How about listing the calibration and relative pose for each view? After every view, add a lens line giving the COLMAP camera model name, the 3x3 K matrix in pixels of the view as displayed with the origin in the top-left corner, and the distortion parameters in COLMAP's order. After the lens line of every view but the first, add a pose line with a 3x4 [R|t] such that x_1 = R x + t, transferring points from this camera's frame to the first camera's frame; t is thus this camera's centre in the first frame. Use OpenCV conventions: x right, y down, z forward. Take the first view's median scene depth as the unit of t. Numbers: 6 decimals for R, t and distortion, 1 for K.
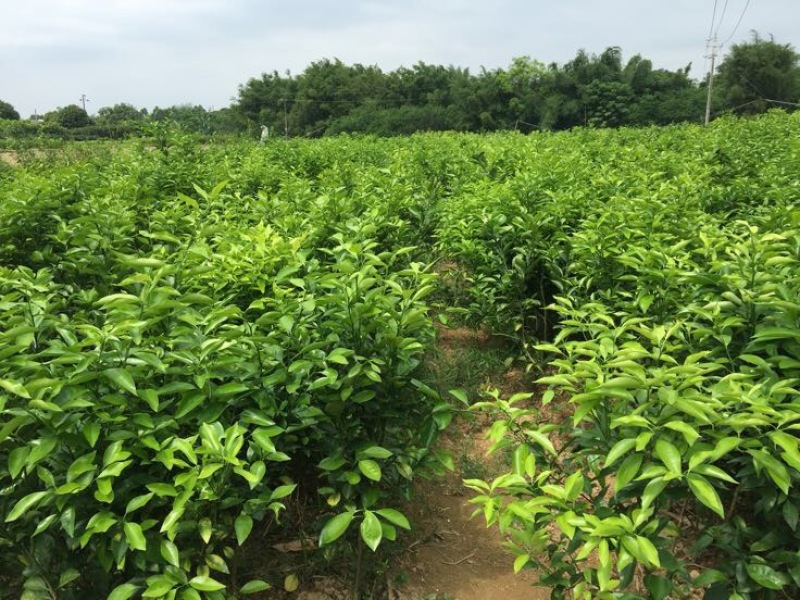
lens RADIAL K [[673.3, 0, 400.0], [0, 673.3, 291.6], [0, 0, 1]] dist [0.085951, -0.134097]
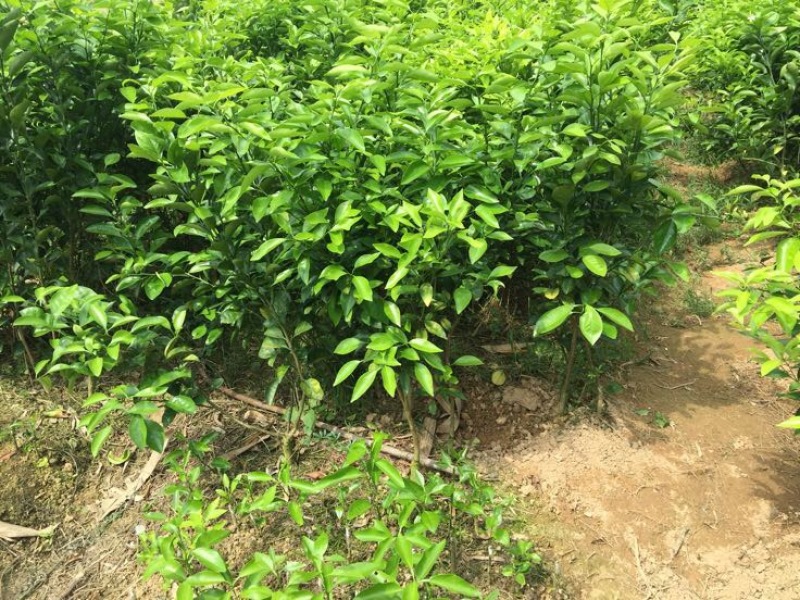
lens RADIAL K [[673.3, 0, 400.0], [0, 673.3, 291.6], [0, 0, 1]] dist [0.085951, -0.134097]
pose [[0.953867, 0.100048, -0.283070, -0.017519], [-0.037452, 0.975130, 0.218445, 0.056822], [0.297885, -0.197766, 0.933892, 0.023028]]
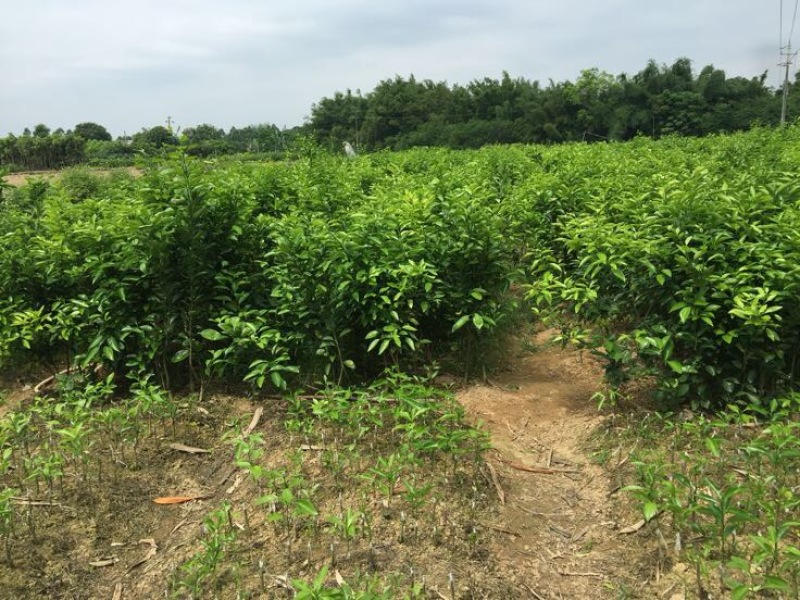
lens RADIAL K [[673.3, 0, 400.0], [0, 673.3, 291.6], [0, 0, 1]] dist [0.085951, -0.134097]
pose [[0.995263, 0.002966, -0.097177, -0.041708], [-0.004996, 0.999774, -0.020659, 0.157838], [0.097094, 0.021046, 0.995053, -0.586671]]
